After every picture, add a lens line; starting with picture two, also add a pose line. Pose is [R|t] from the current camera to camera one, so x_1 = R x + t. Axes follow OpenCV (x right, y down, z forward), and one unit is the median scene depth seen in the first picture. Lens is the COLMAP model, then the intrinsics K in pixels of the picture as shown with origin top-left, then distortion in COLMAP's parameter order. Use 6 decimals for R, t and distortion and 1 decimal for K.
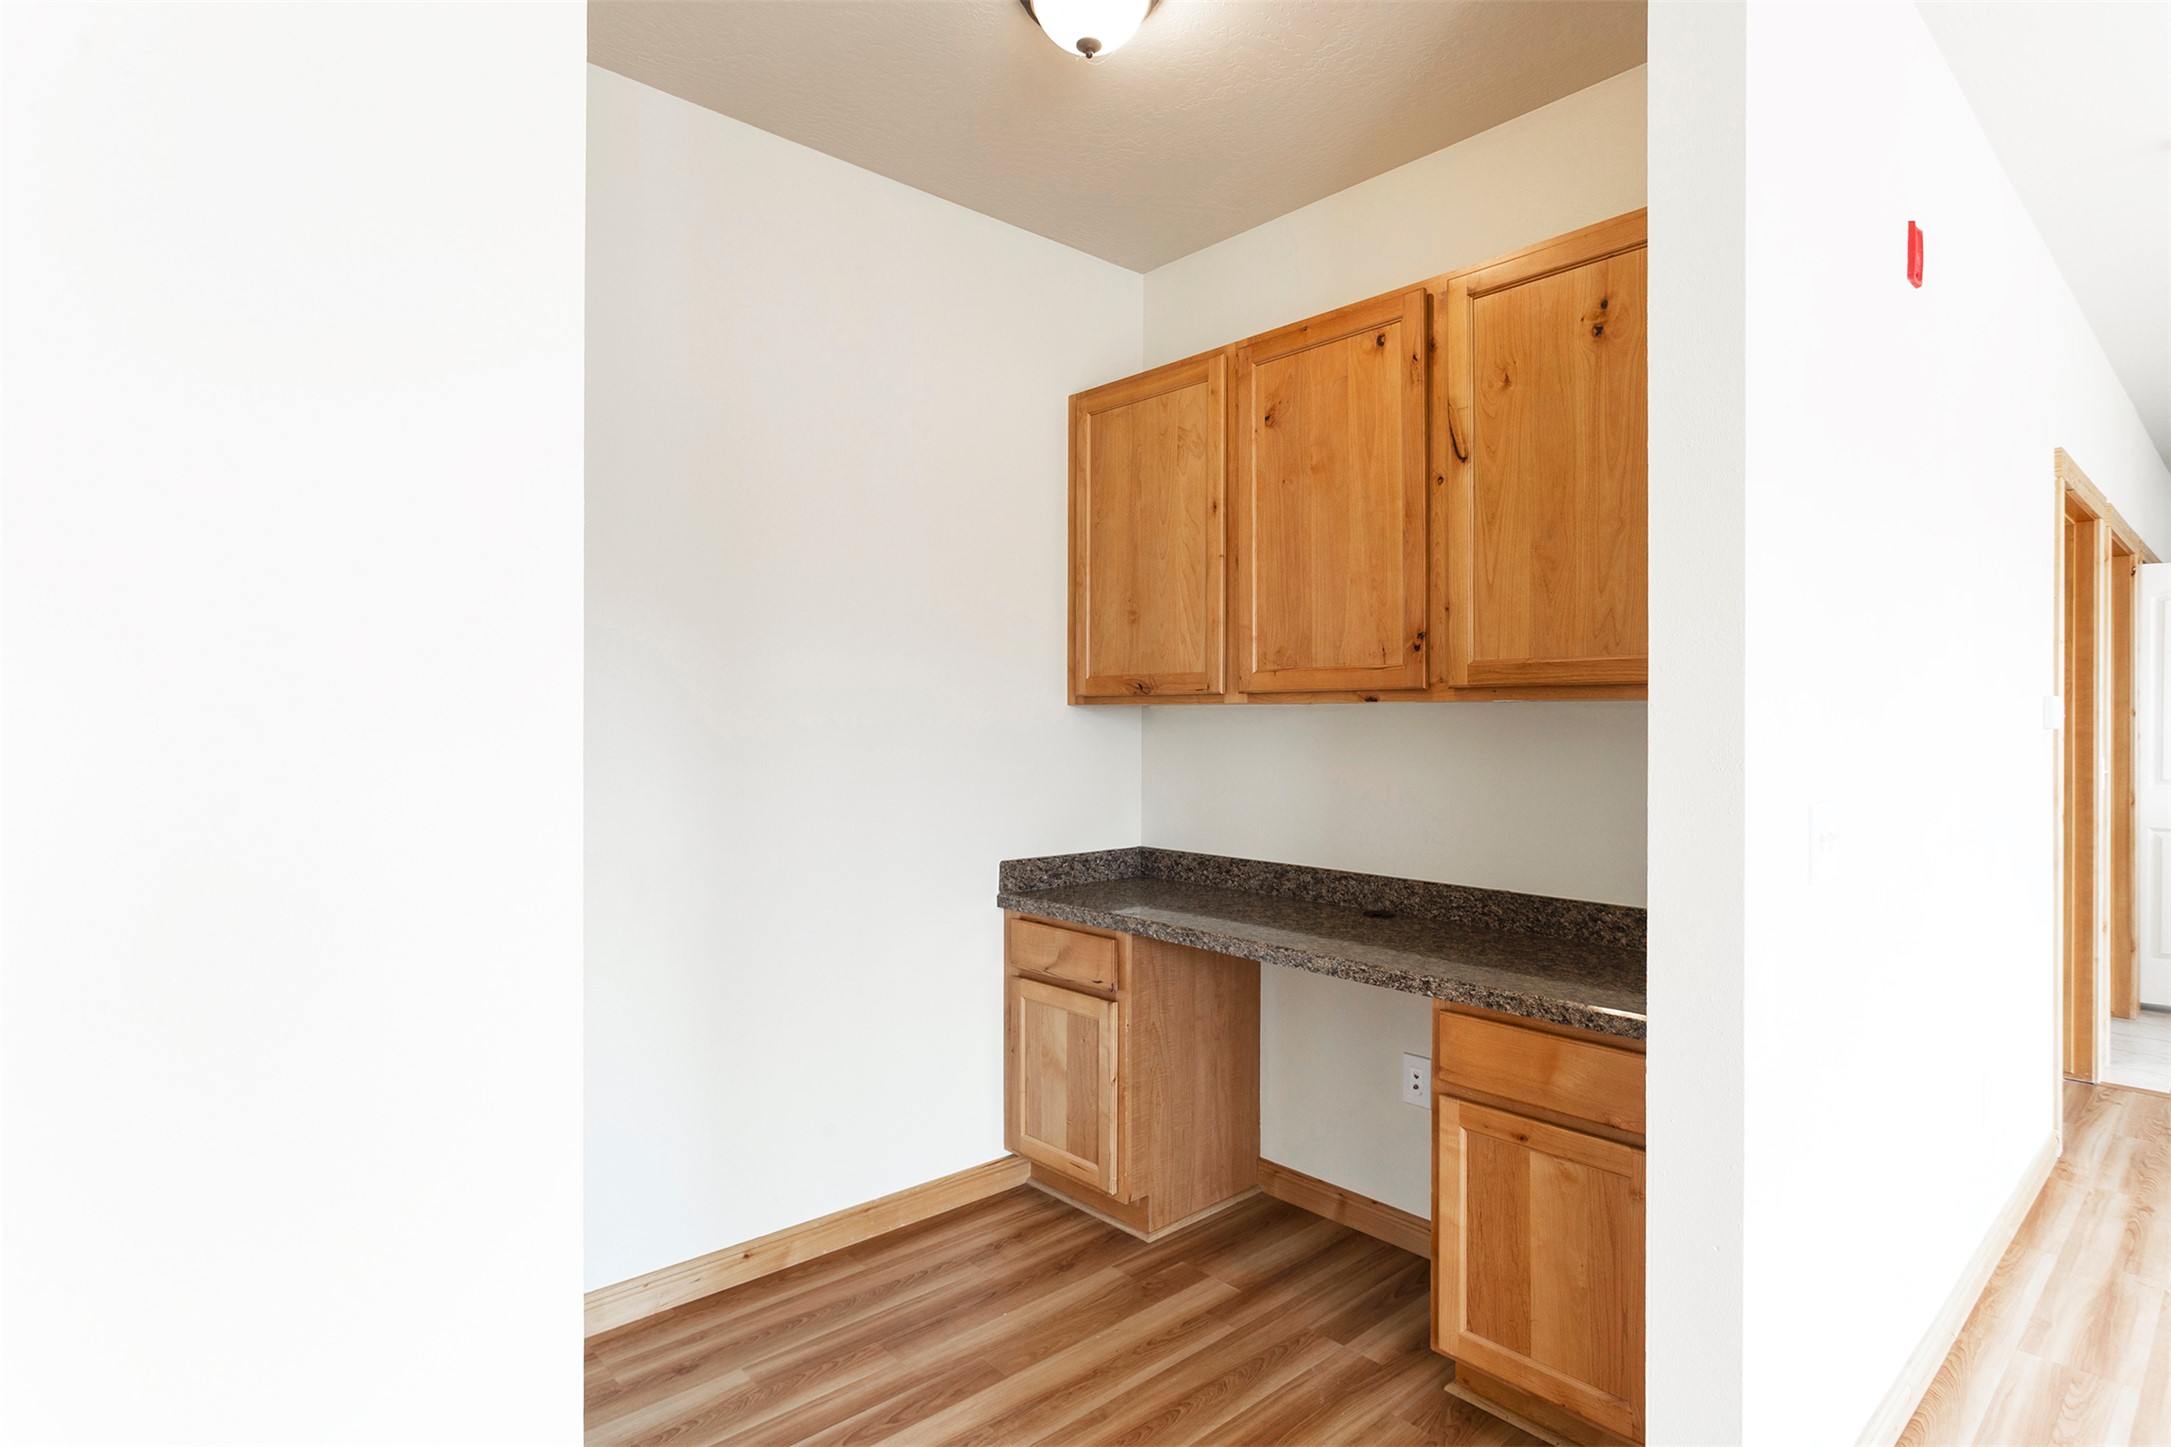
lens RADIAL K [[1104.8, 0, 1082.0], [0, 1104.8, 729.8], [0, 0, 1]] dist [-0.003779, 0.001739]
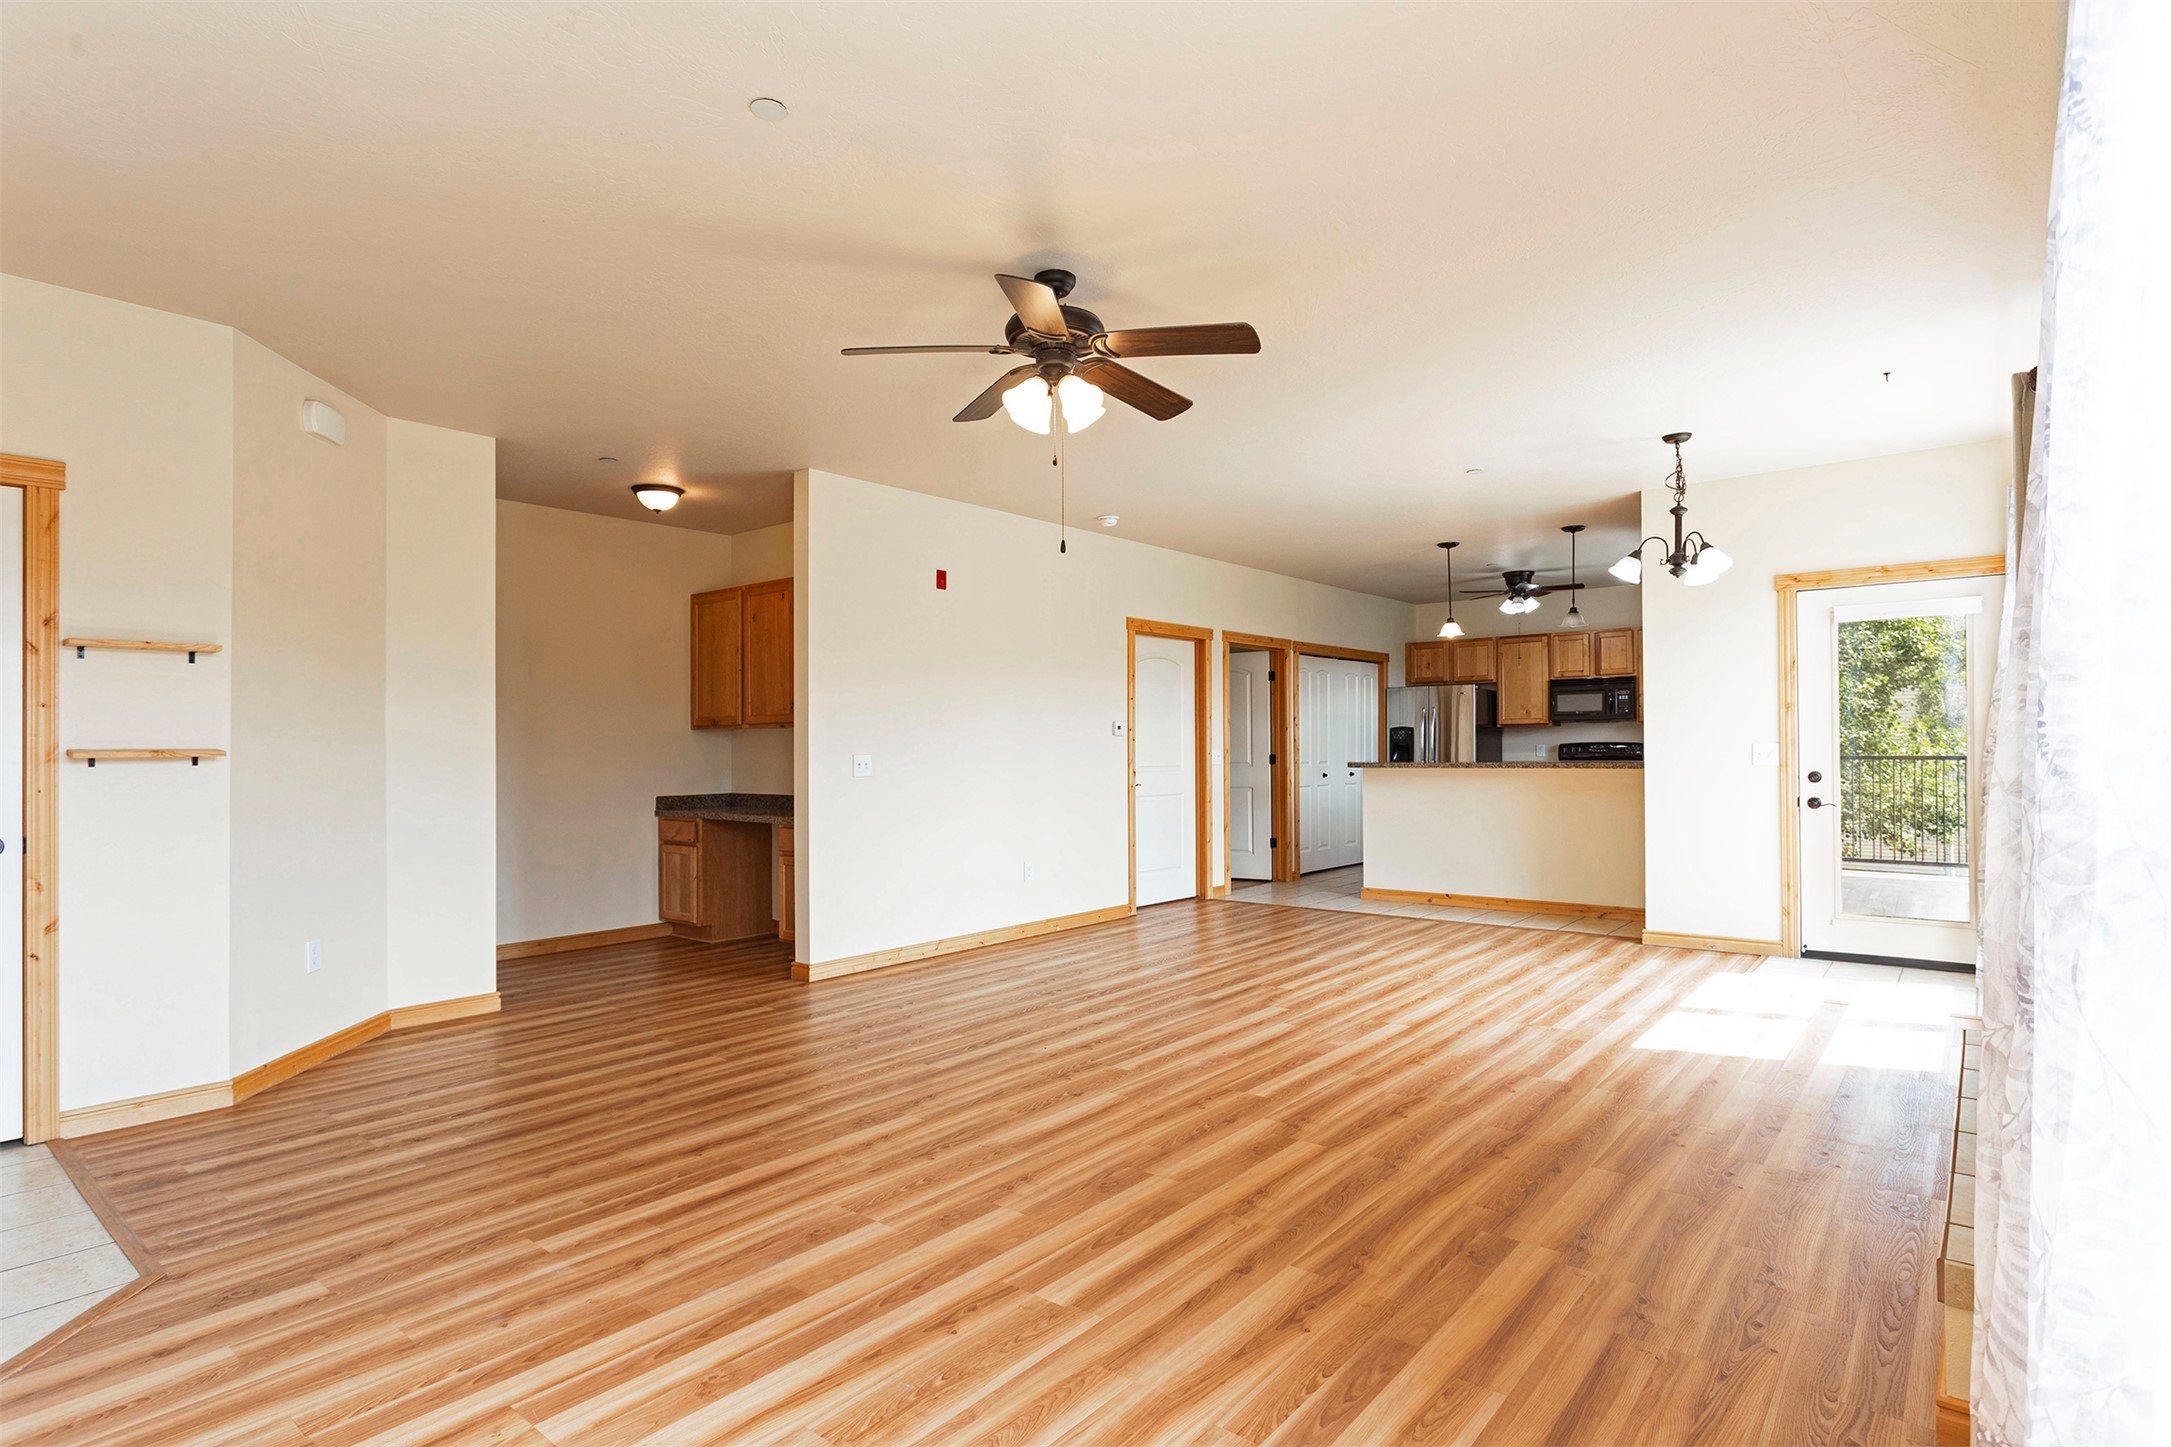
lens RADIAL K [[1079.7, 0, 1121.1], [0, 1079.7, 723.2], [0, 0, 1]] dist [-0.002521, 0.000453]
pose [[0.985863, -0.019300, 0.166437, 0.555841], [0.021240, 0.999726, -0.009886, 0.006527], [-0.166201, 0.013281, 0.986002, -1.529933]]
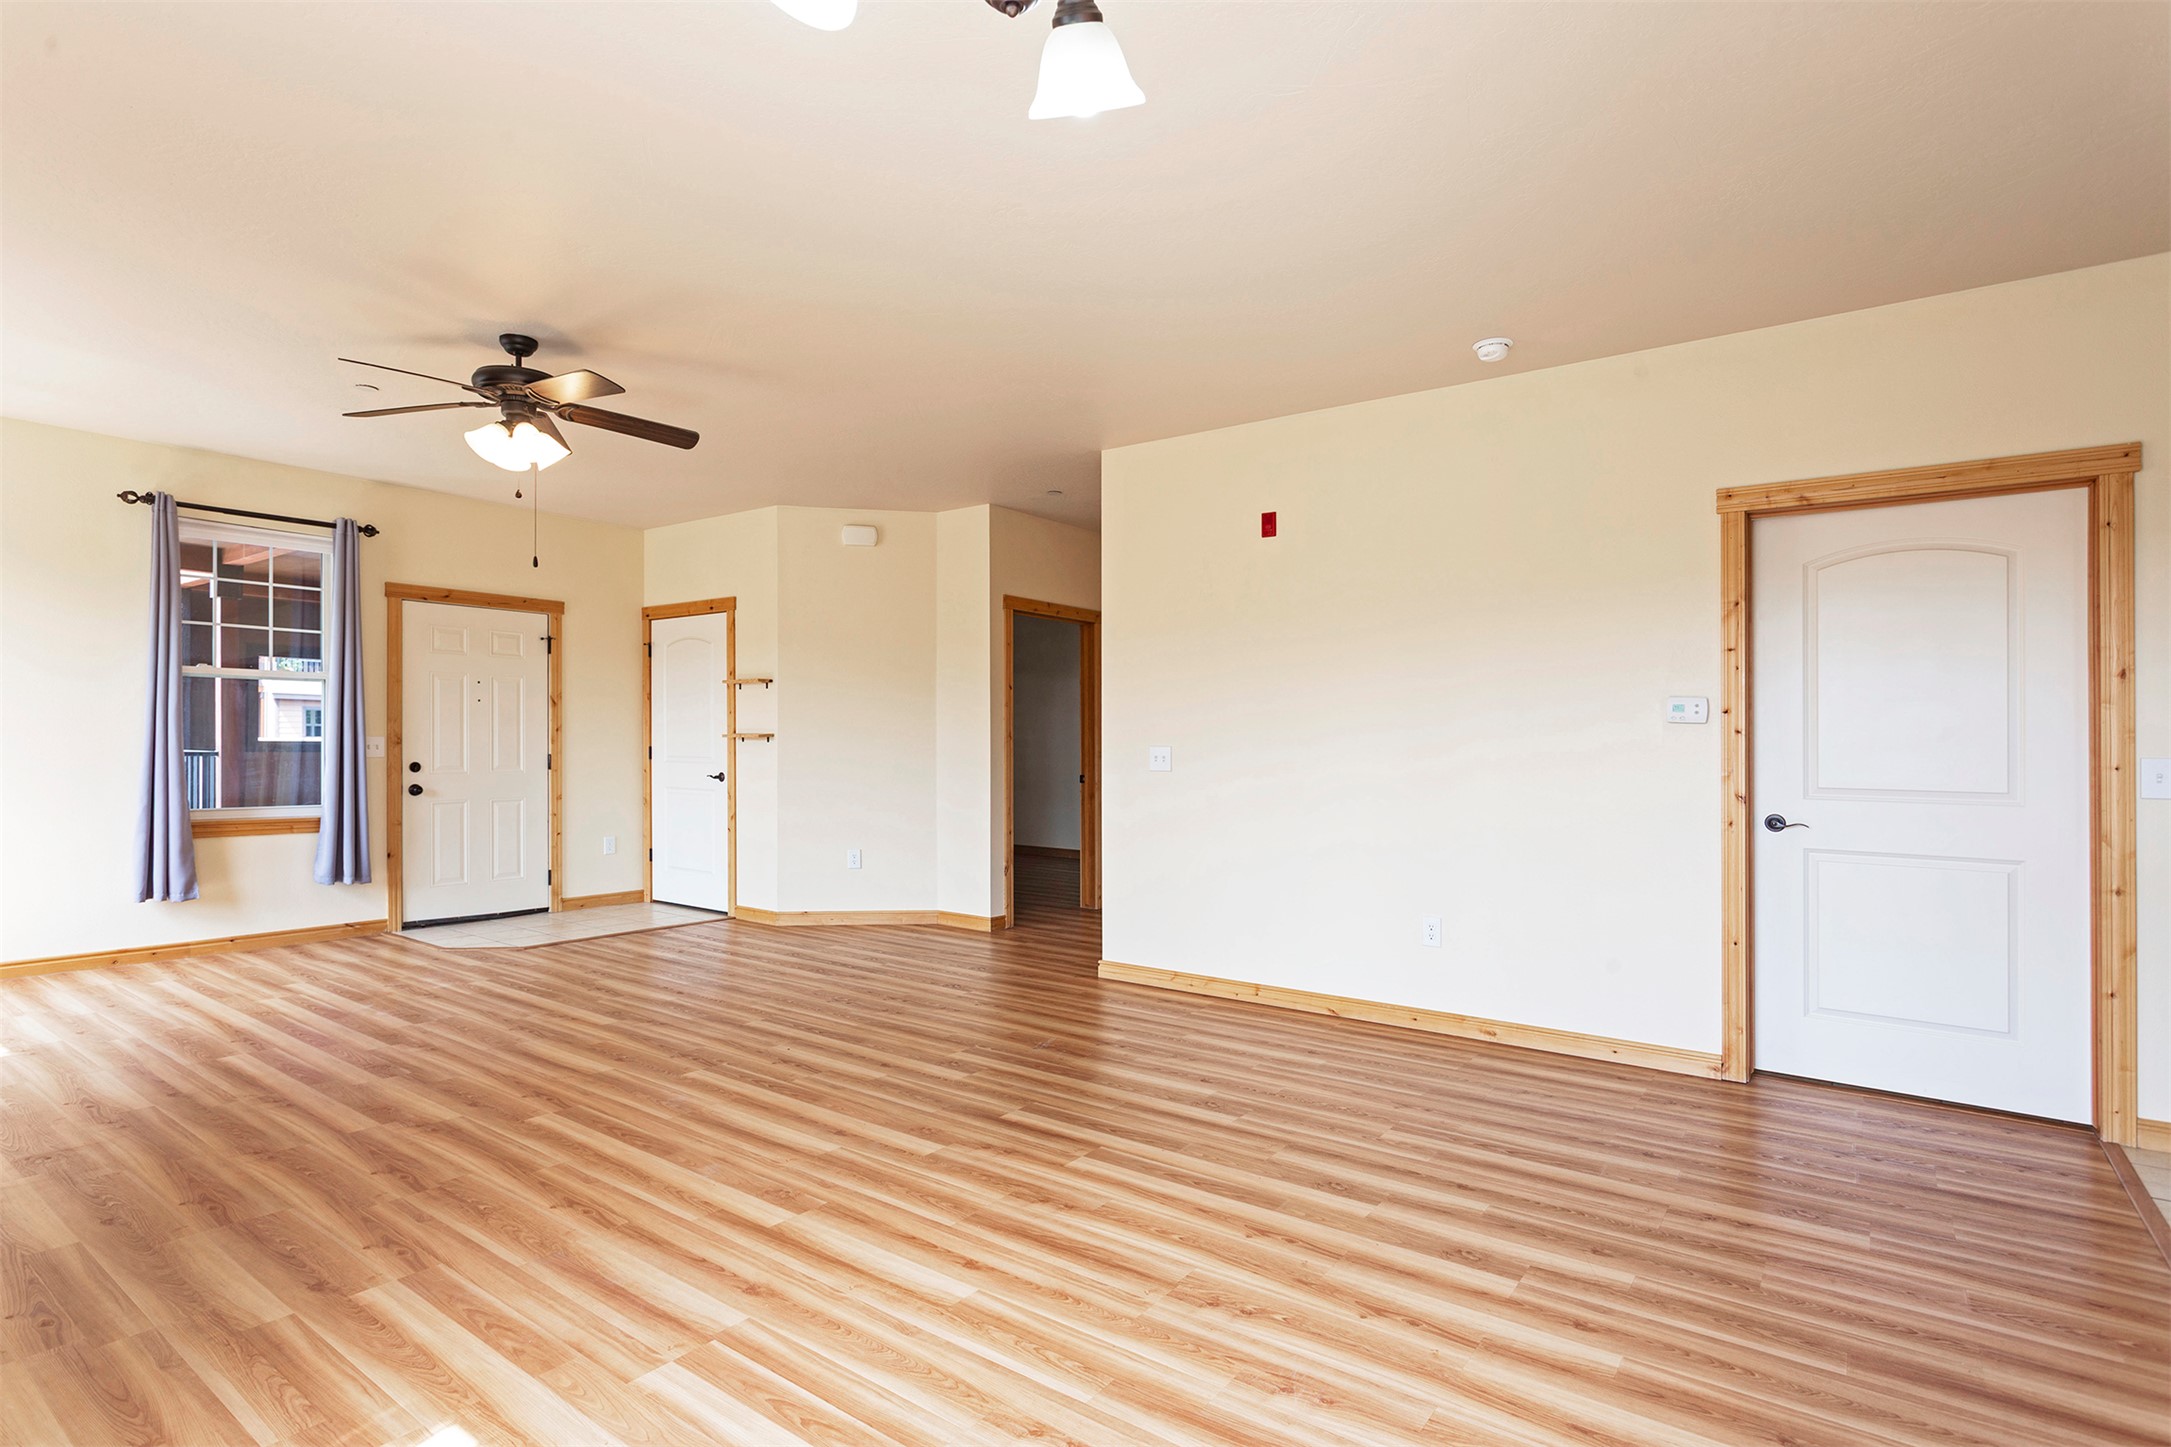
lens RADIAL K [[1104.8, 0, 1082.0], [0, 1104.8, 729.8], [0, 0, 1]] dist [-0.003779, 0.001739]
pose [[0.197489, -0.021349, -0.980073, 2.262850], [0.002091, 0.999770, -0.021357, 0.048033], [0.980303, 0.002168, 0.197488, 0.100139]]
